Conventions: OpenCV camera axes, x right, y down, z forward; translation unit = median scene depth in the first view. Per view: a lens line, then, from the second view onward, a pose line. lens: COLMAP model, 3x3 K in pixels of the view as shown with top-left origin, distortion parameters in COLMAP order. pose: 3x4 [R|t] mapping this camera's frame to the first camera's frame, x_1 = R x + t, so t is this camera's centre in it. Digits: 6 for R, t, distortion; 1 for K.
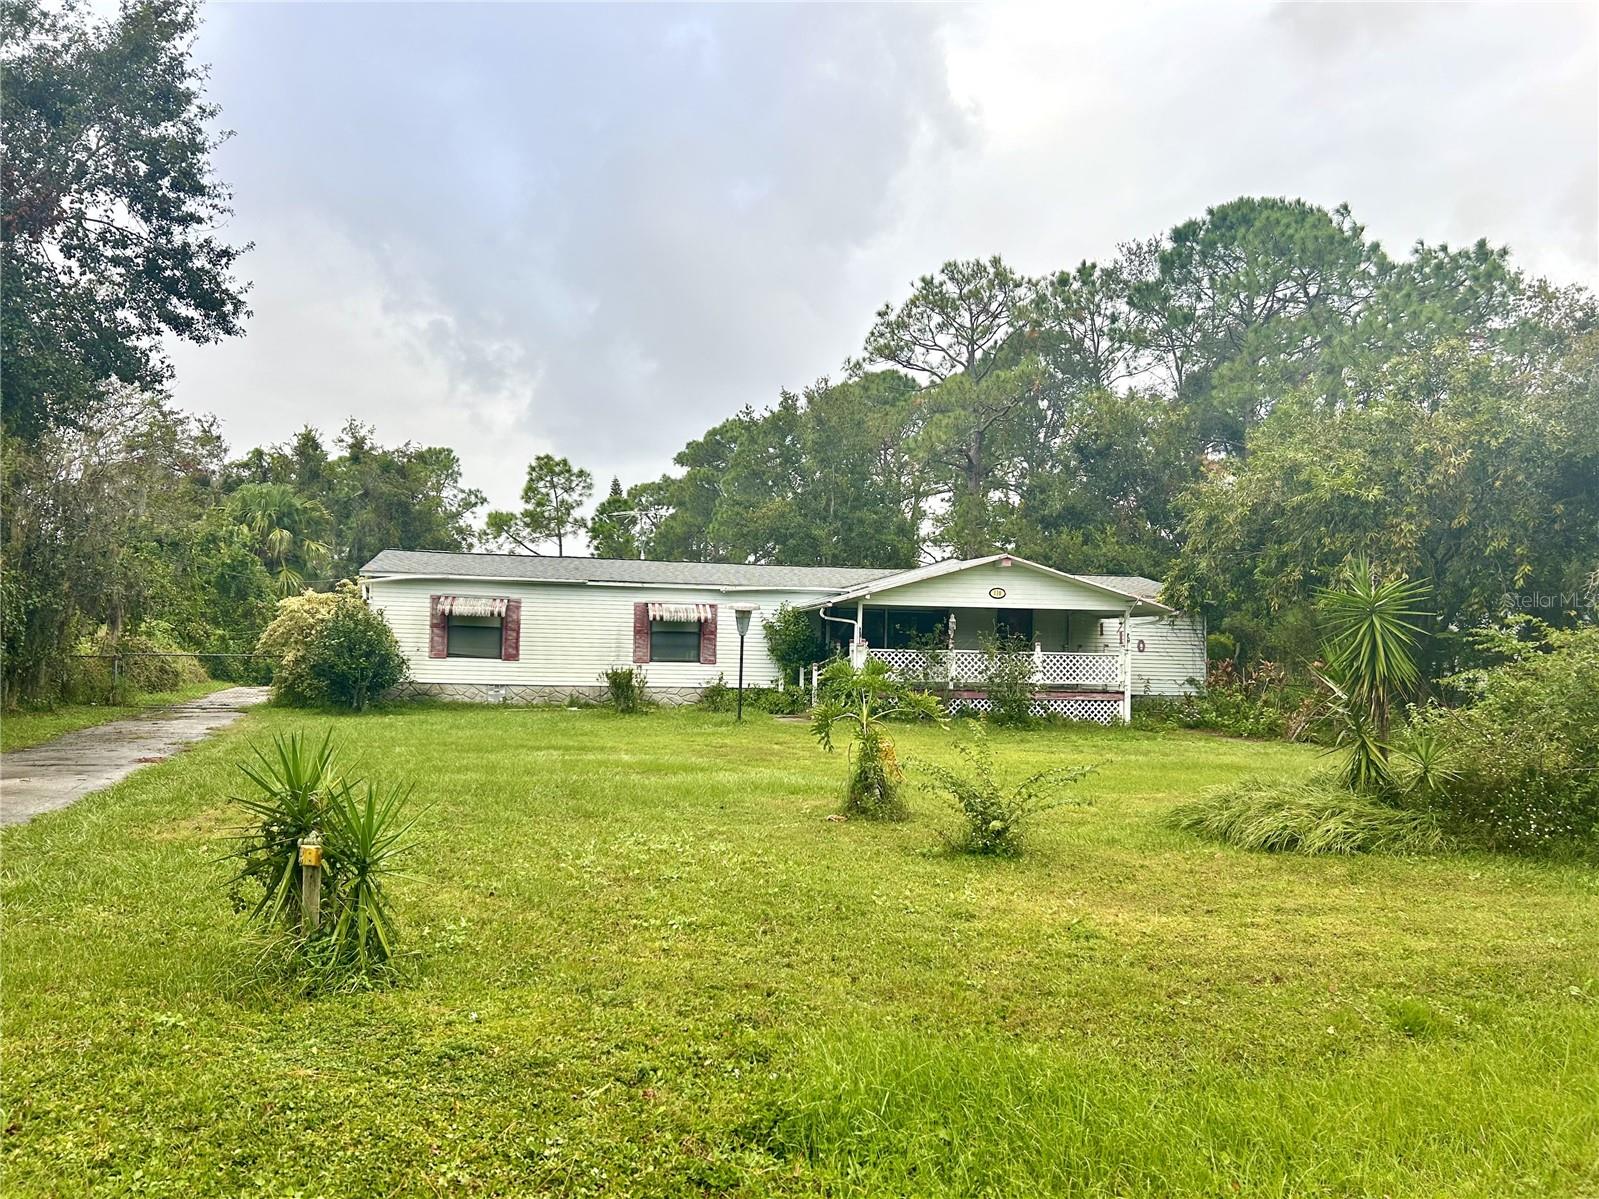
lens RADIAL K [[1180.5, 0, 799.5], [0, 1180.5, 599.5], [0, 0, 1]] dist [0.004659, 0.000621]
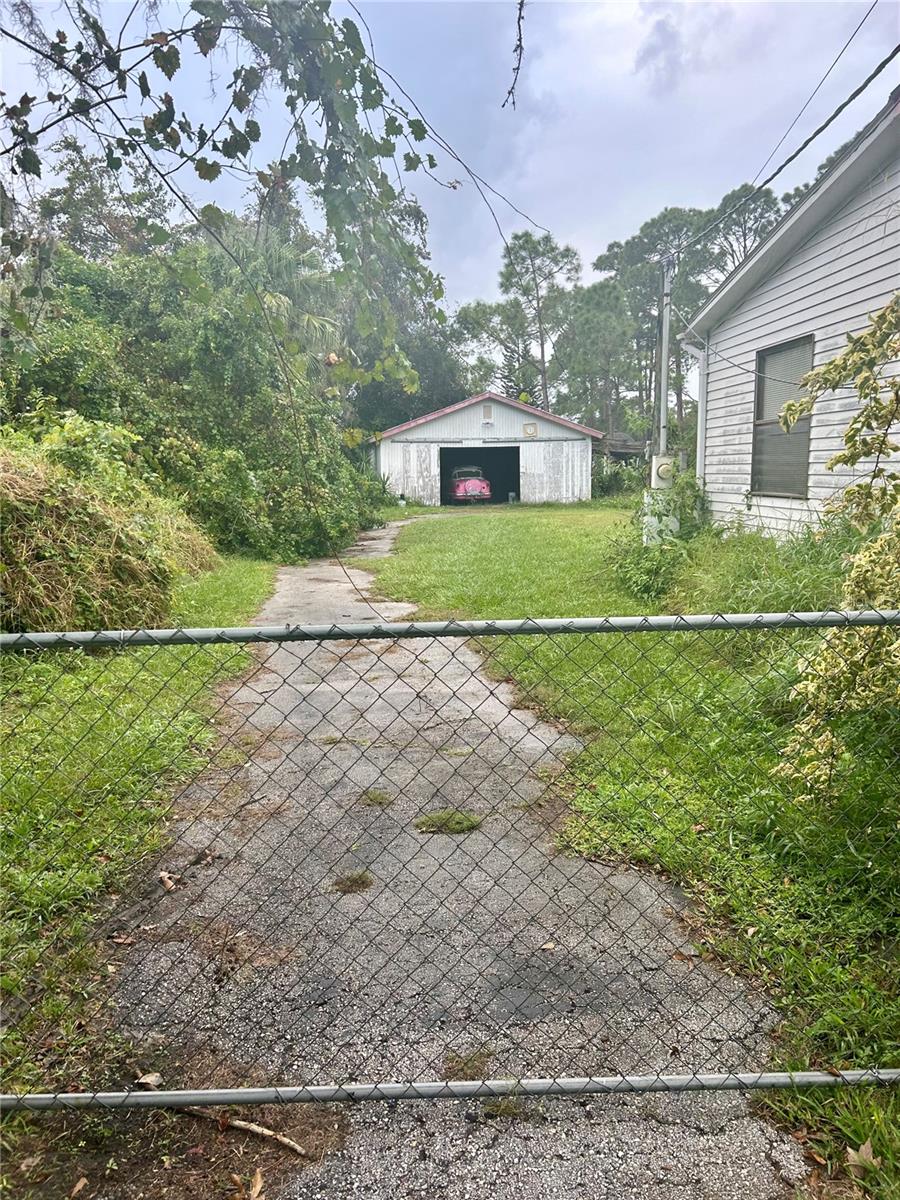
lens RADIAL K [[885.9, 0, 450.0], [0, 885.9, 600.0], [0, 0, 1]] dist [0.004659, 0.000621]
pose [[0.989273, -0.013871, -0.145422, -0.252975], [0.041812, 0.980721, 0.190888, 0.015134], [0.139970, -0.194921, 0.970780, 0.473074]]
